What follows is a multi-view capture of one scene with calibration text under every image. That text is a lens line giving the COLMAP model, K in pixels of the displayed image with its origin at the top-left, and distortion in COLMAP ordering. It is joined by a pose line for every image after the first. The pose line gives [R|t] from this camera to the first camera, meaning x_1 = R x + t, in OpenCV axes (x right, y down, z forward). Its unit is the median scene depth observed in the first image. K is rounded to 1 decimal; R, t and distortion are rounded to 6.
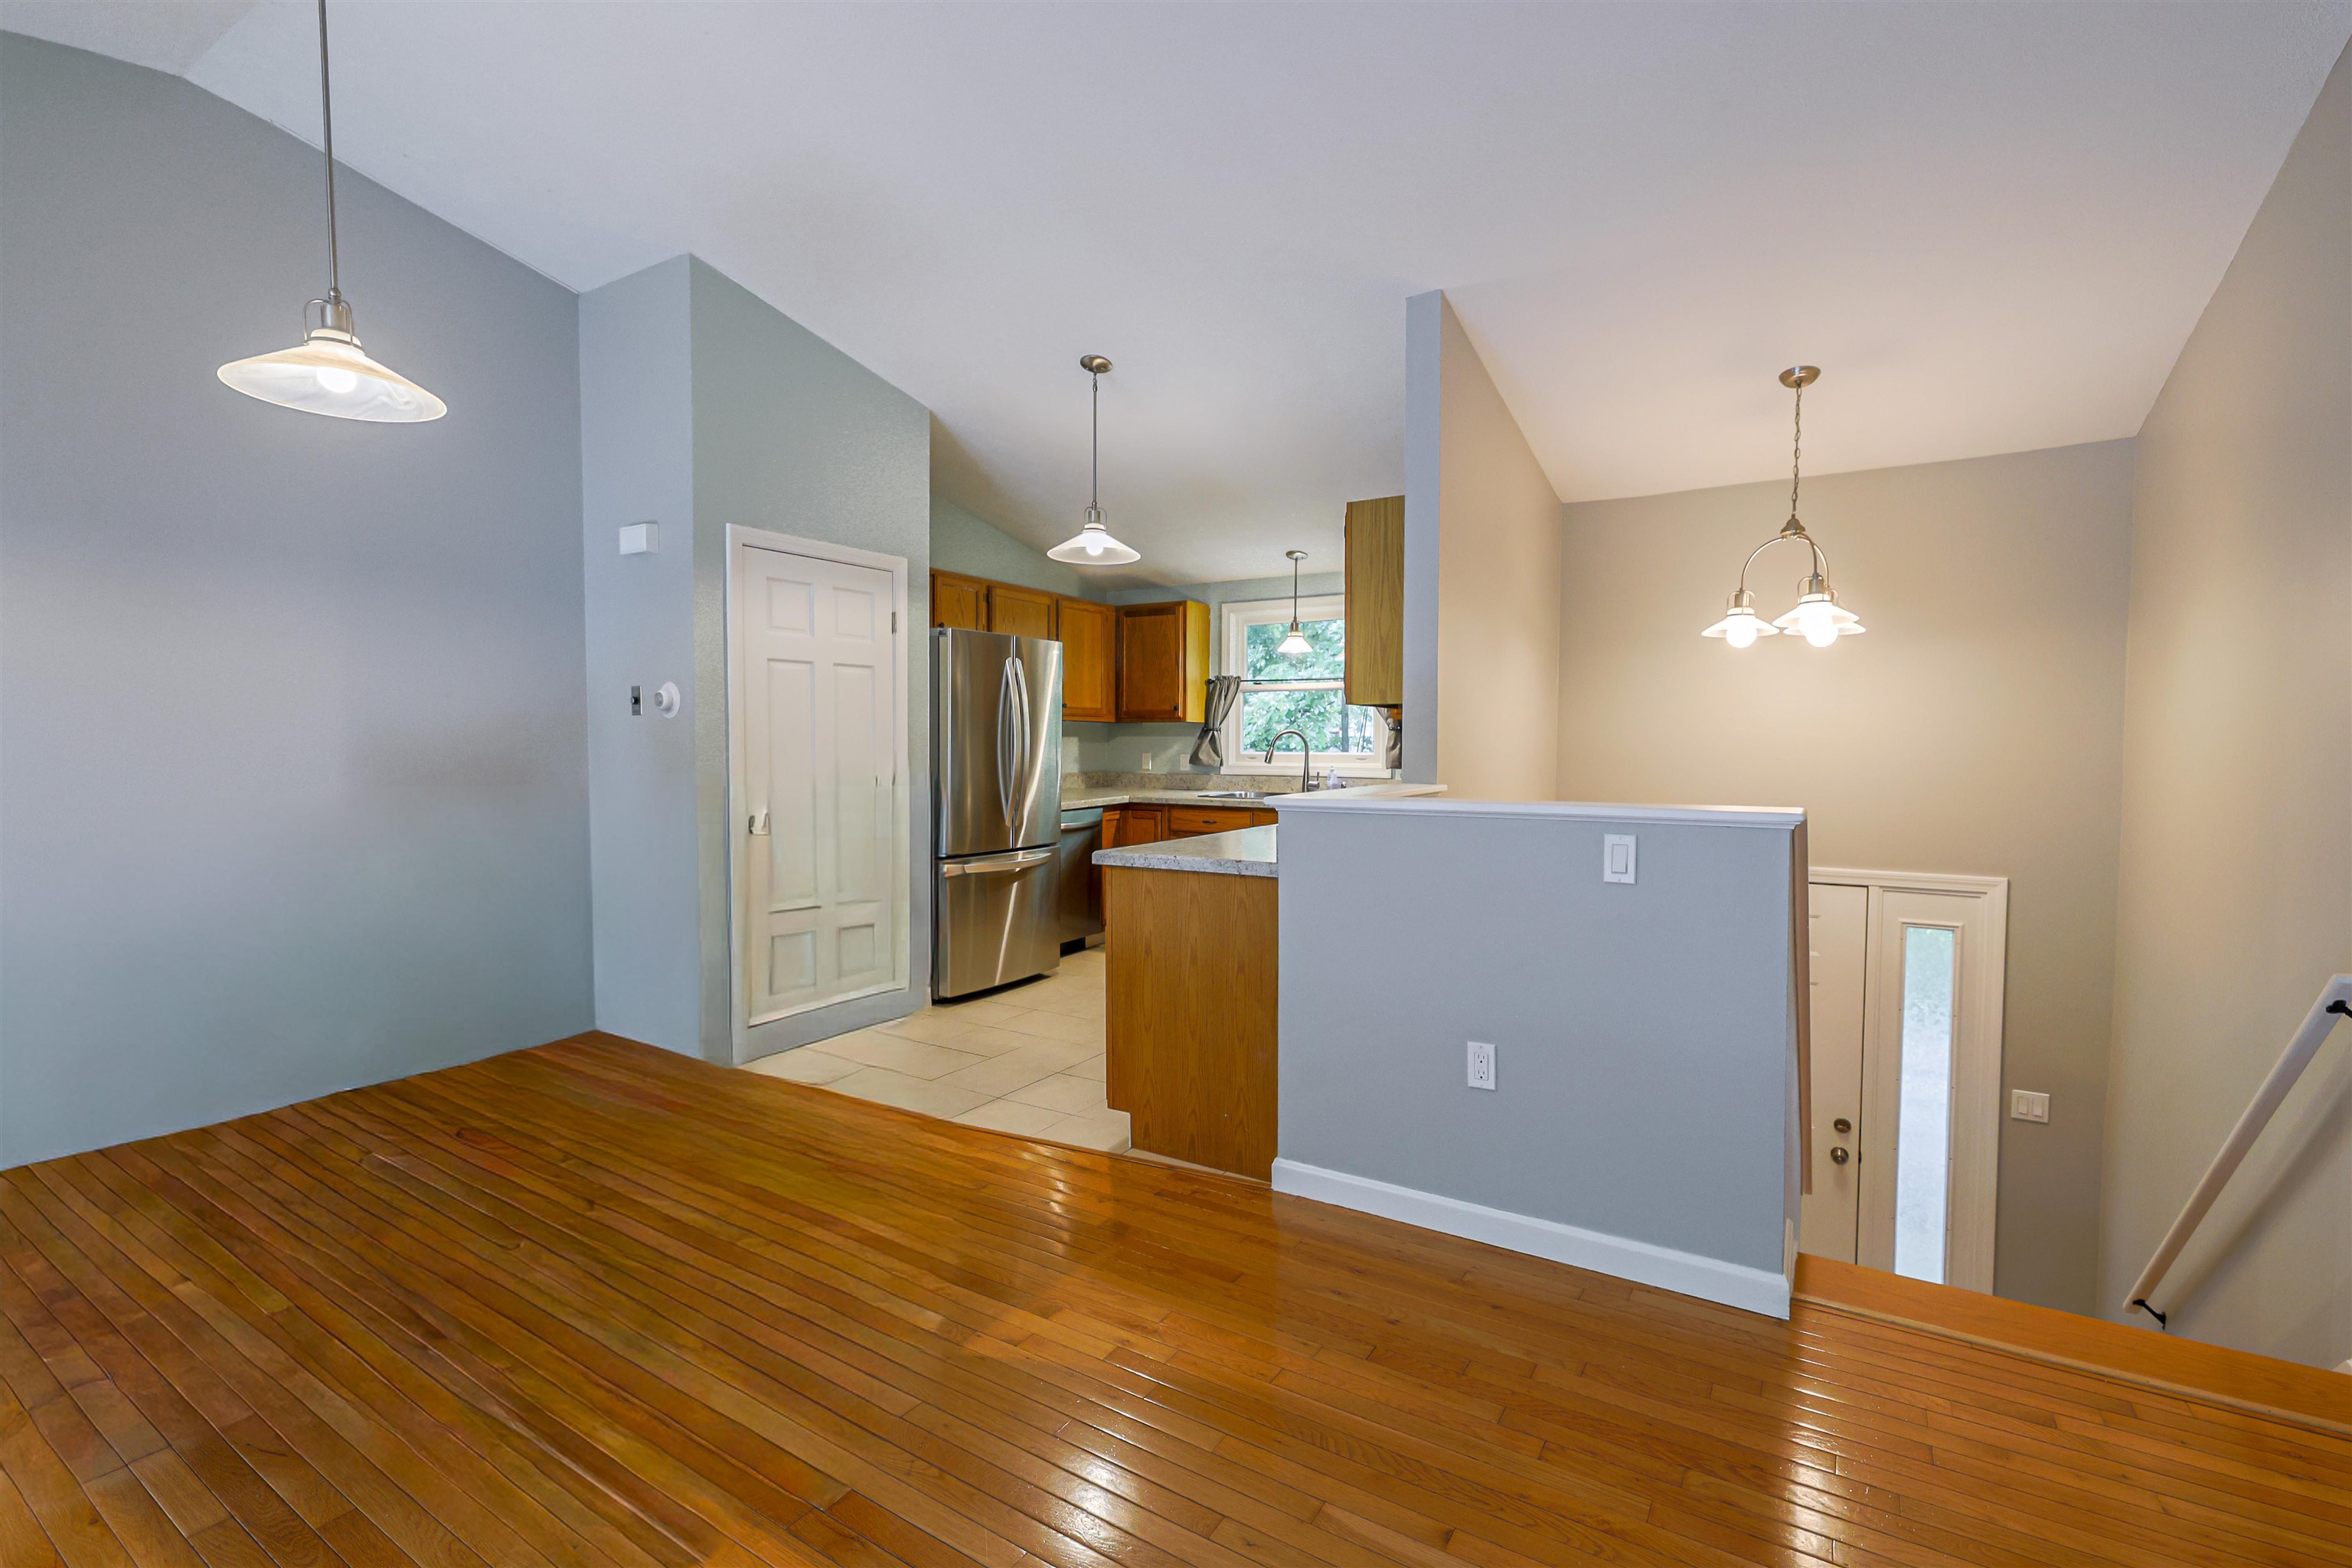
lens RADIAL K [[1030.6, 0, 1176.0], [0, 1030.6, 784.0], [0, 0, 1]] dist [-0.000630, -0.000041]
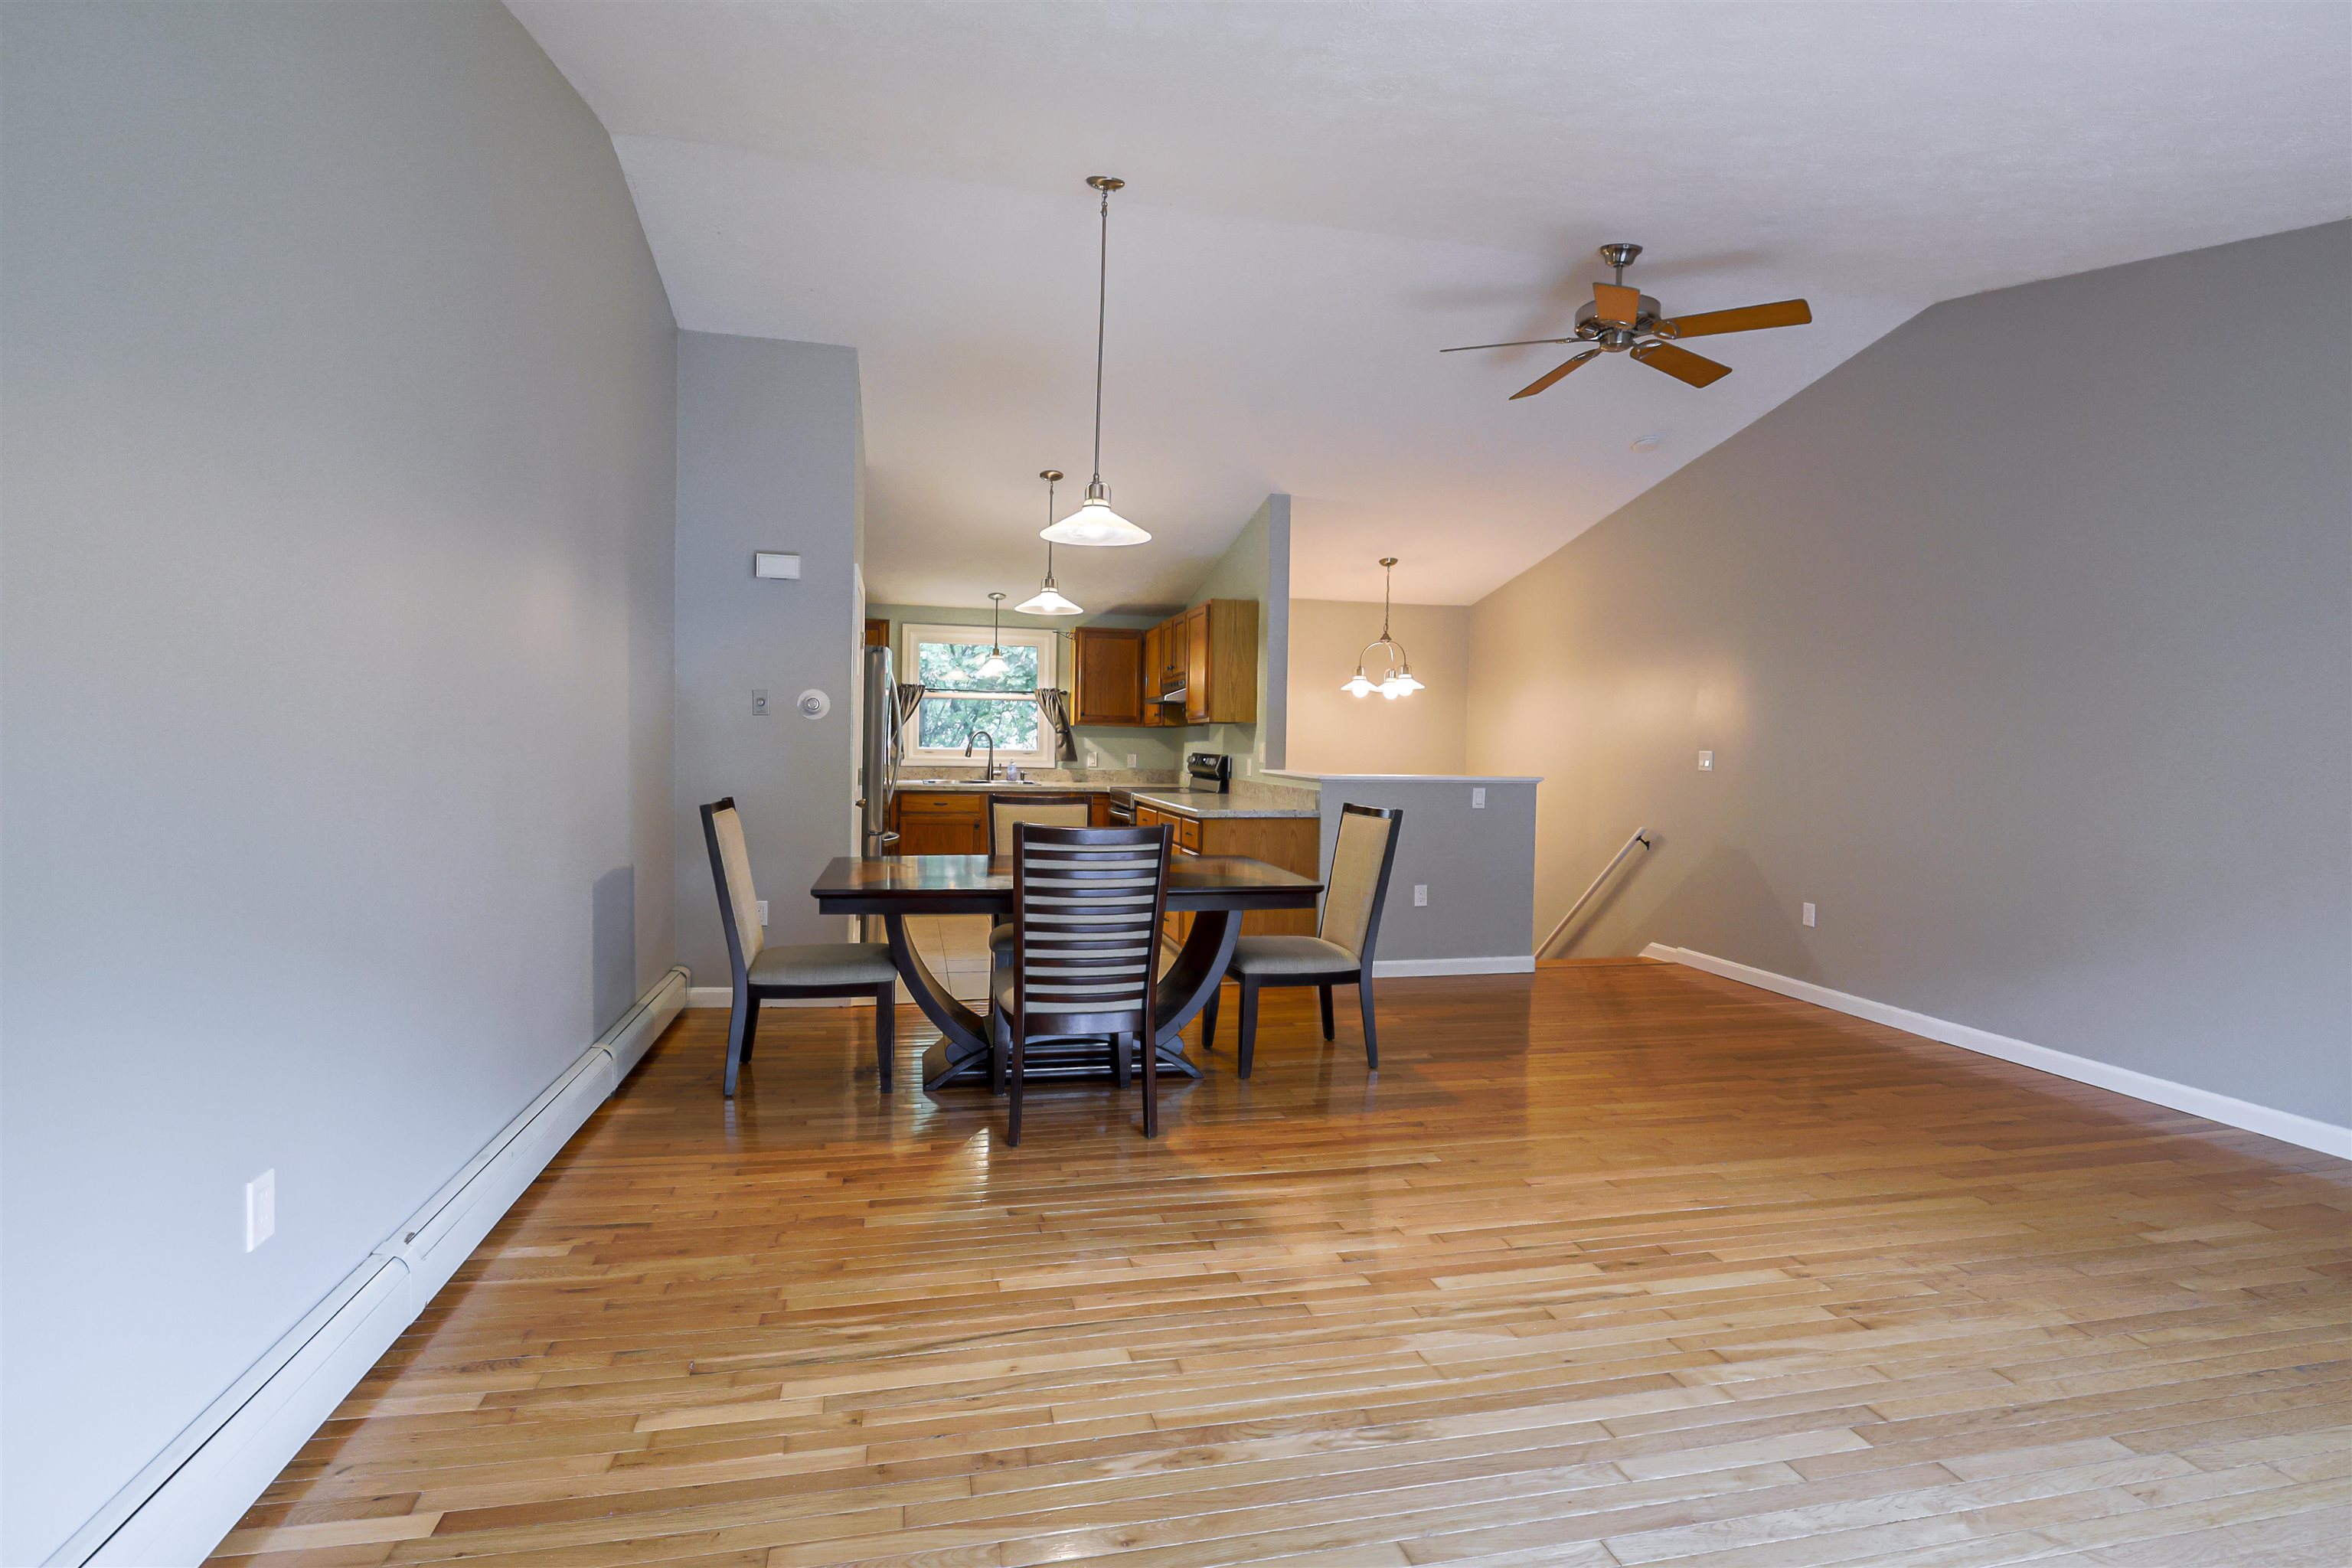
lens RADIAL K [[1030.6, 0, 1176.0], [0, 1030.6, 784.0], [0, 0, 1]] dist [-0.000630, -0.000041]
pose [[0.737719, -0.016414, 0.674909, -0.967724], [0.011539, 0.999865, 0.011704, 0.001611], [-0.675010, -0.000846, 0.737808, -0.167516]]
